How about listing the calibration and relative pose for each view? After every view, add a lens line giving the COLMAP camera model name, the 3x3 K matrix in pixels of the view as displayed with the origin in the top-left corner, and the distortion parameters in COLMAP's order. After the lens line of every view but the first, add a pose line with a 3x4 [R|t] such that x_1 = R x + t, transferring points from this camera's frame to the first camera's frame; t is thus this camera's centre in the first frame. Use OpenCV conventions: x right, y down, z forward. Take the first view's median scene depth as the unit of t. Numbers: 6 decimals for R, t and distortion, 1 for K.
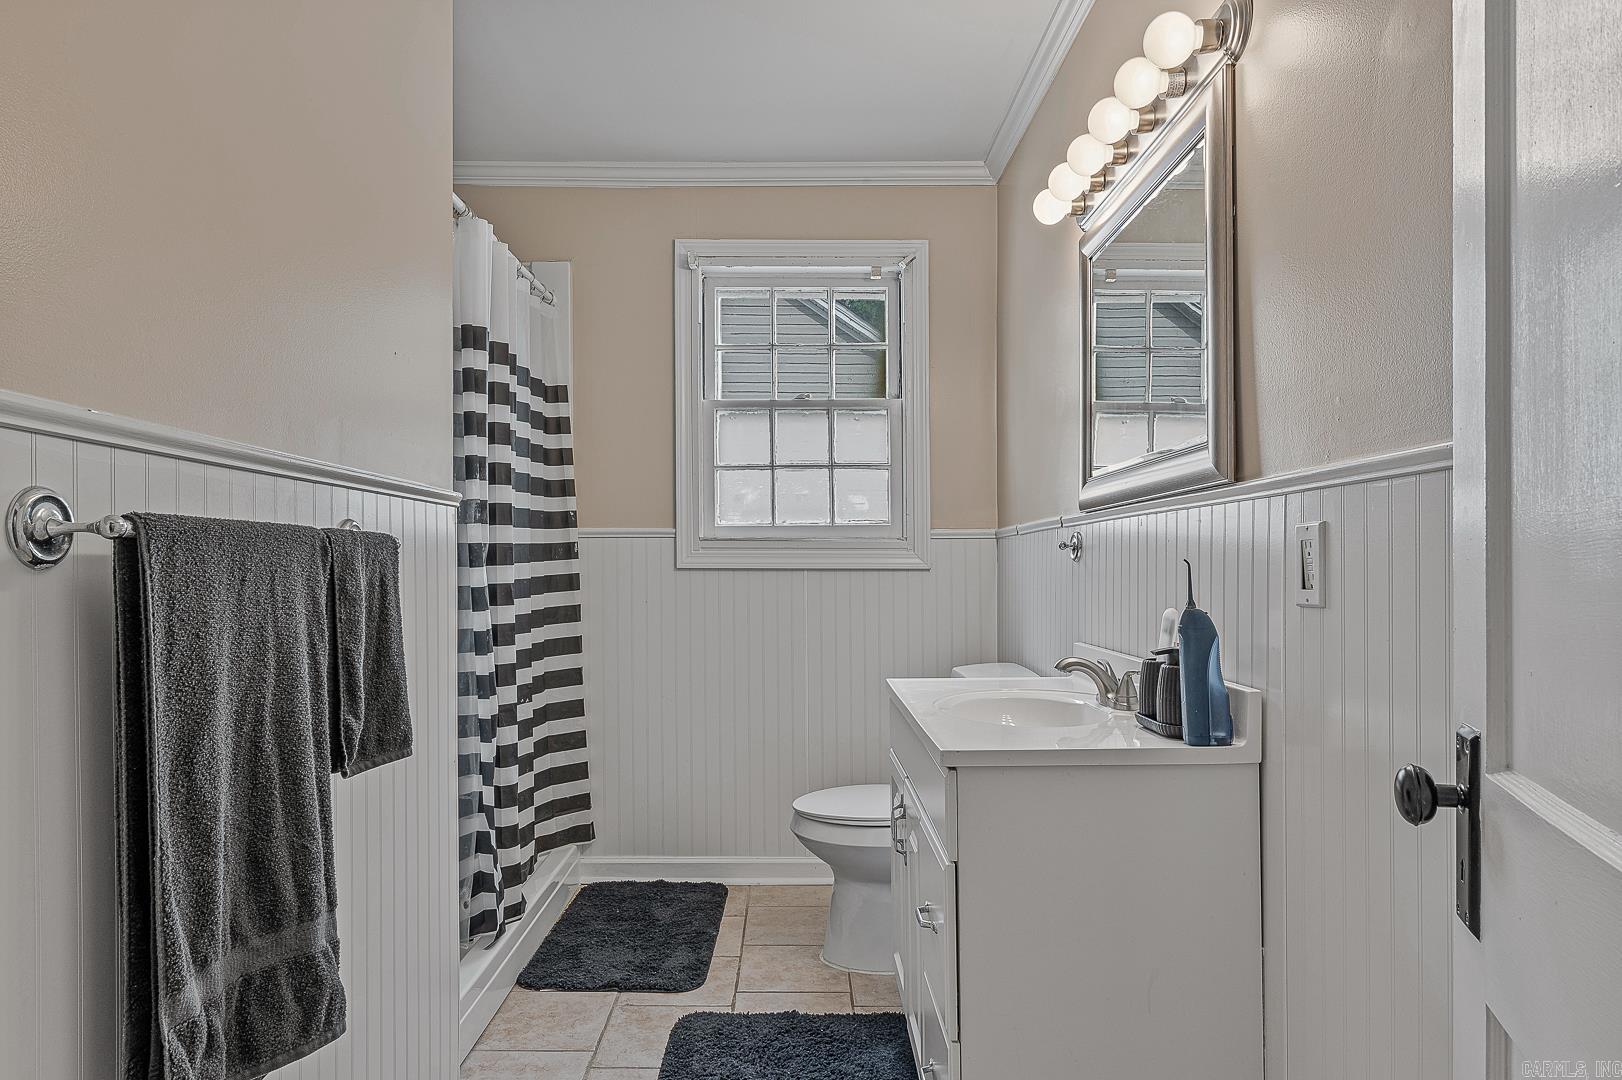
lens RADIAL K [[898.3, 0, 803.9], [0, 898.3, 554.8], [0, 0, 1]] dist [-0.006686, 0.004890]
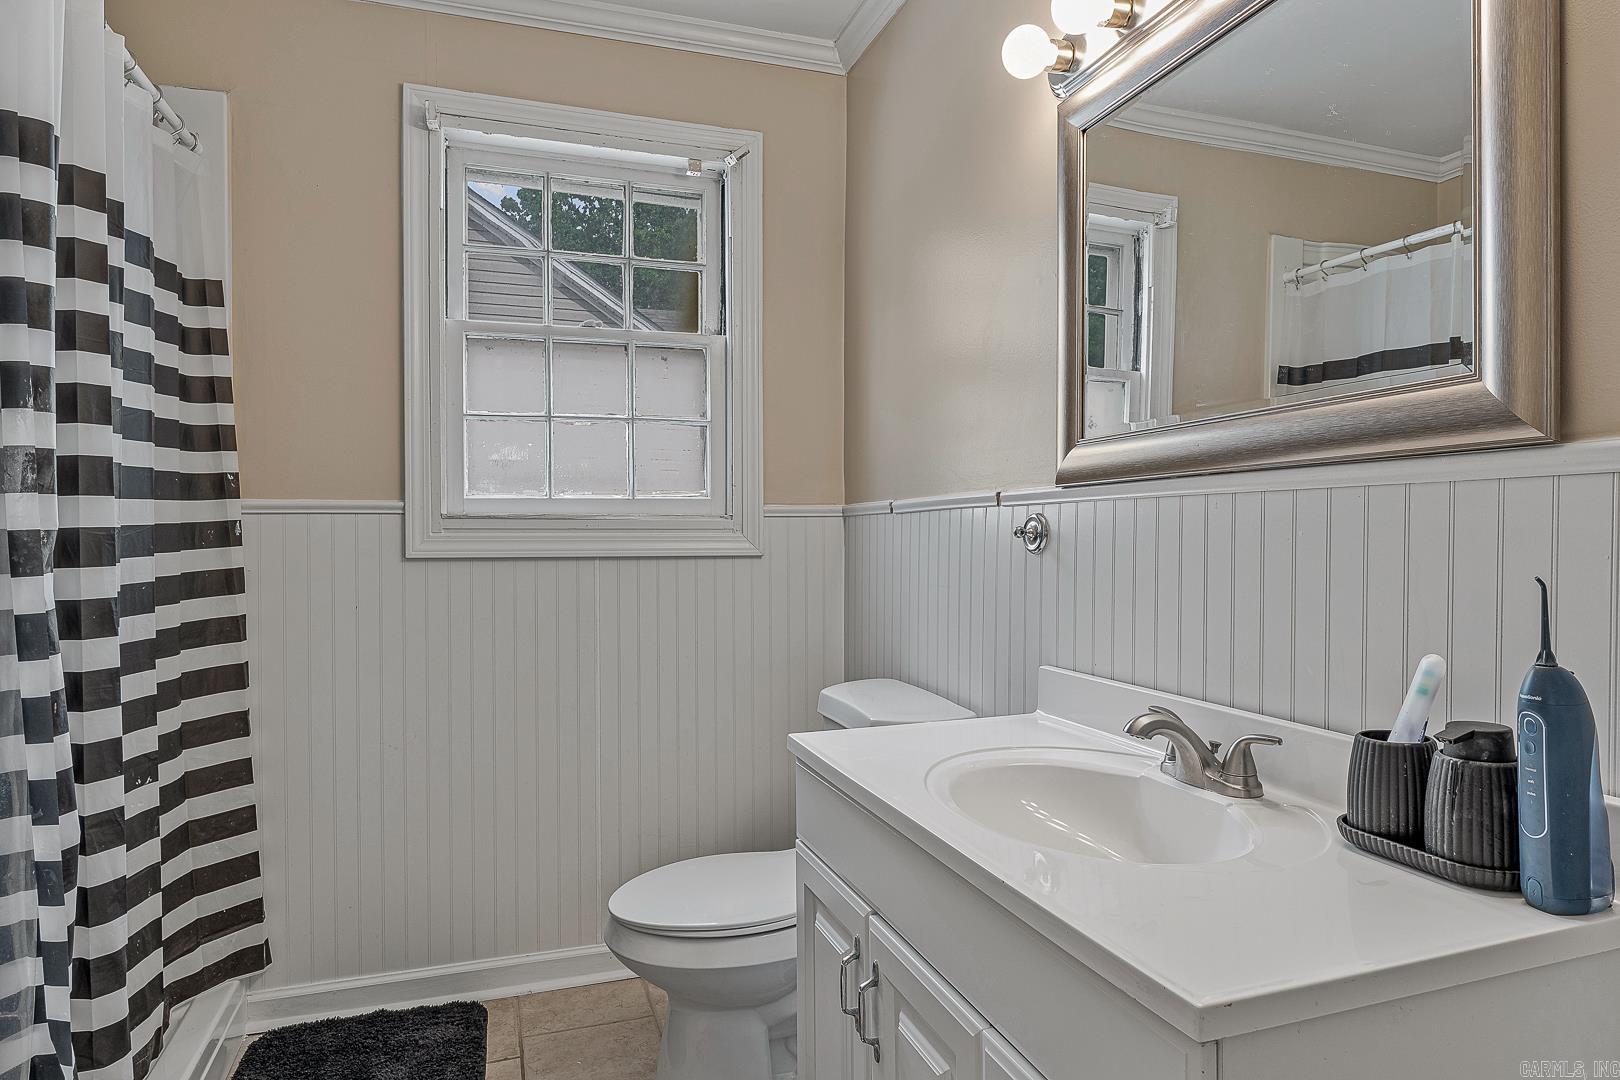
lens RADIAL K [[897.1, 0, 820.3], [0, 897.1, 524.9], [0, 0, 1]] dist [-0.006686, 0.004890]
pose [[0.943838, -0.000996, 0.330406, -0.069503], [0.000944, 1.000000, 0.000318, -0.011046], [-0.330406, 0.000012, 0.943839, 0.245339]]
